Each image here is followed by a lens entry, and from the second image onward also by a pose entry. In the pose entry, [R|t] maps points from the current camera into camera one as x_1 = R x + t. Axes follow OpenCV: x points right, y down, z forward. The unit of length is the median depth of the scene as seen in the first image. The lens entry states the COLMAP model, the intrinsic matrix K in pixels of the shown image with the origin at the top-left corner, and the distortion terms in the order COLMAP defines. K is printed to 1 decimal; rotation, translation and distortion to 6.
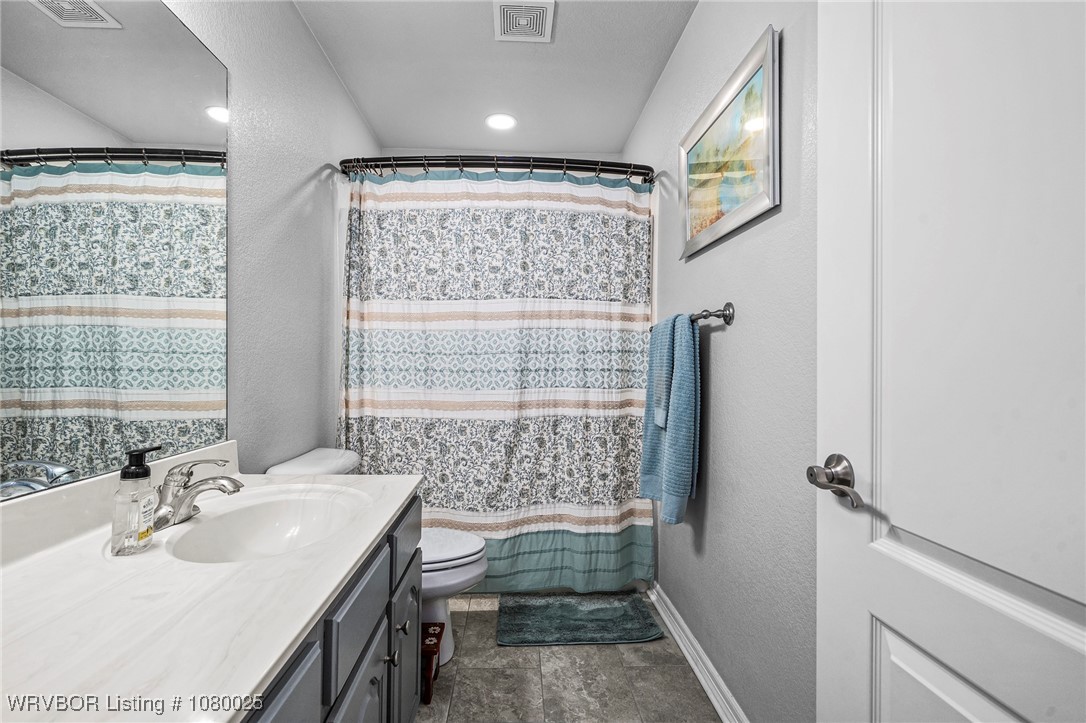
lens RADIAL K [[514.6, 0, 542.7], [0, 514.6, 363.2], [0, 0, 1]] dist [0.004826, 0.000270]
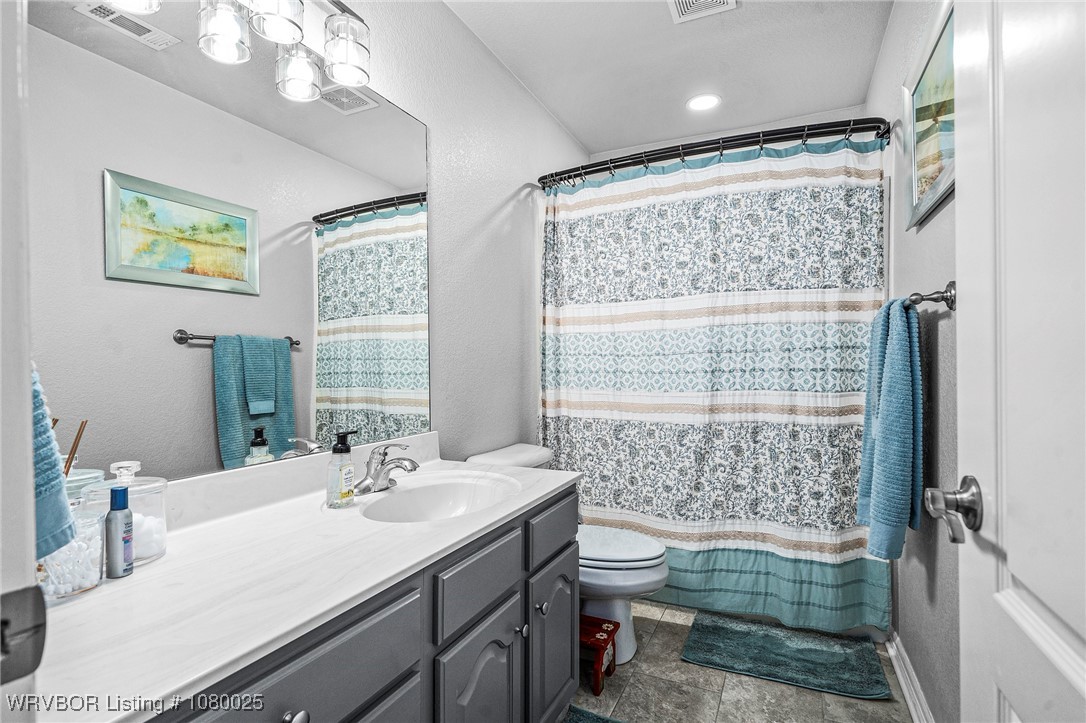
lens RADIAL K [[546.9, 0, 539.2], [0, 546.9, 366.3], [0, 0, 1]] dist [0.004088, -0.000449]
pose [[0.883821, -0.013076, -0.467643, 0.143602], [0.014995, 0.999888, 0.000380, -0.000155], [0.467586, -0.007348, 0.883917, -0.012950]]
